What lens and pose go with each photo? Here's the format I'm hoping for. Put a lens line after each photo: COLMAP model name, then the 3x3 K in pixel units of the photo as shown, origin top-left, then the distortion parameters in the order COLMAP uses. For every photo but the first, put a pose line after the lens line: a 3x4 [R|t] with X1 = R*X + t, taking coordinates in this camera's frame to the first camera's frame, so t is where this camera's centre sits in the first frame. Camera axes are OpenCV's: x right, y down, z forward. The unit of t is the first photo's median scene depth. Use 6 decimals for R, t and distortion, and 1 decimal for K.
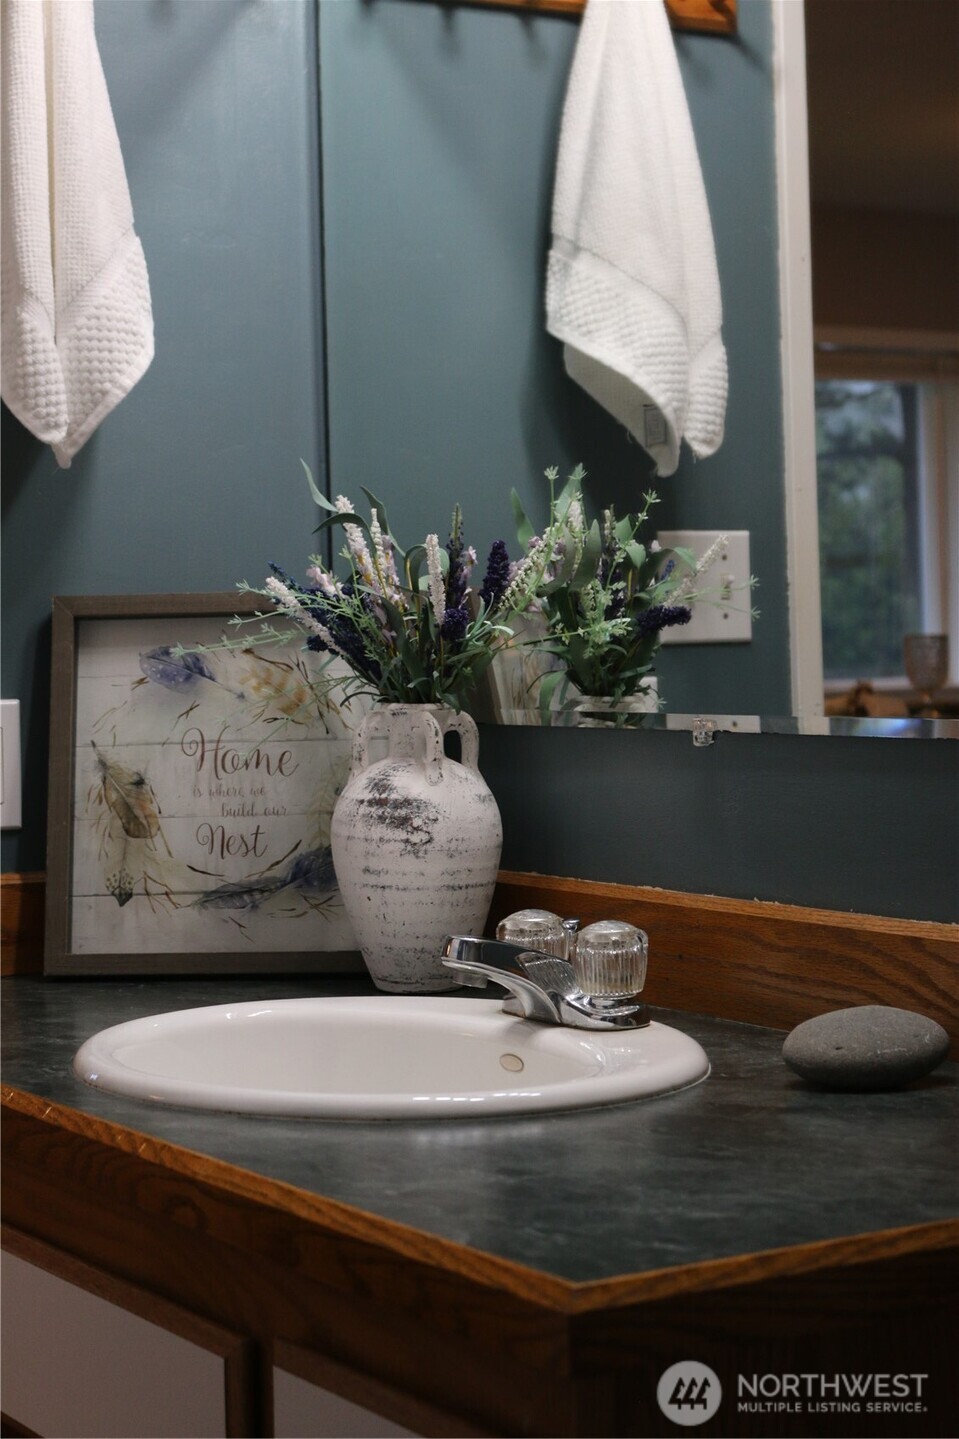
lens RADIAL K [[2679.7, 0, 479.5], [0, 2679.7, 719.5], [0, 0, 1]] dist [0.011783, 0.088062]
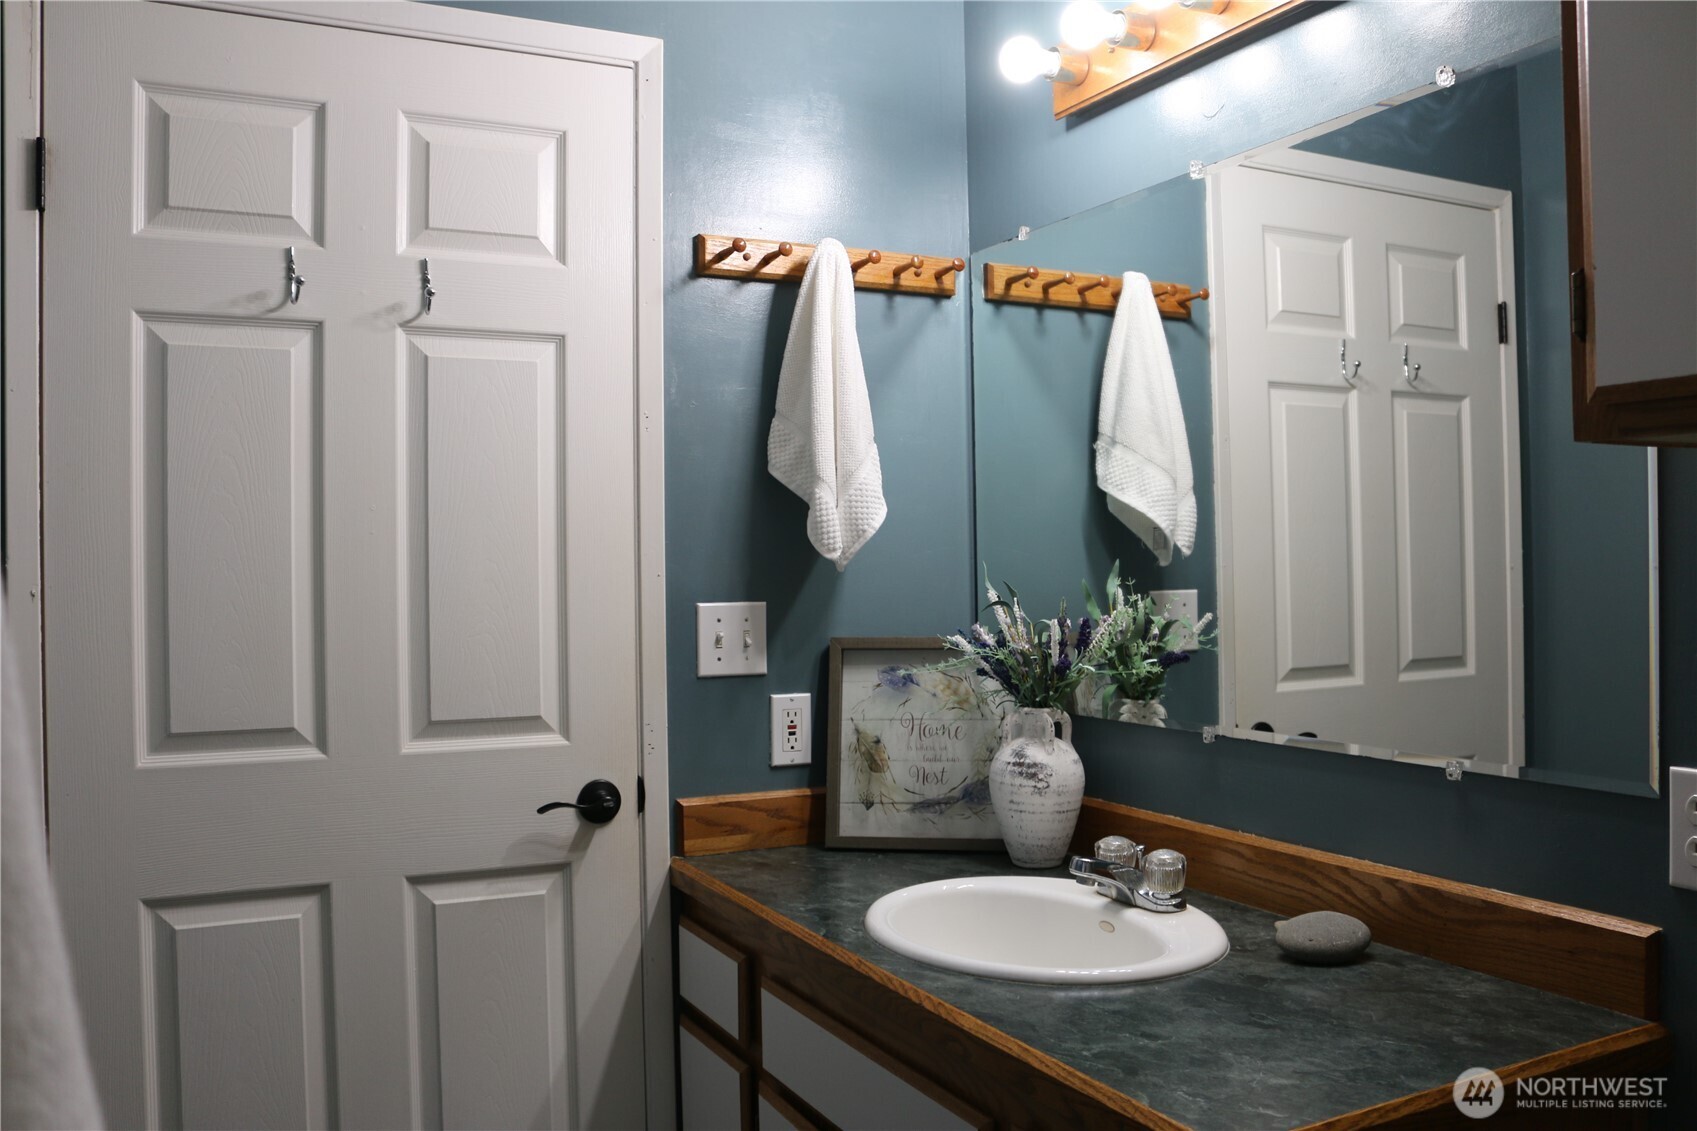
lens RADIAL K [[1393.2, 0, 848.5], [0, 1393.2, 565.5], [0, 0, 1]] dist [-0.165950, 0.146977]
pose [[0.996904, 0.006899, -0.078319, -0.078149], [-0.008855, 0.999657, -0.024660, -0.076668], [0.078122, 0.025277, 0.996623, 0.062735]]
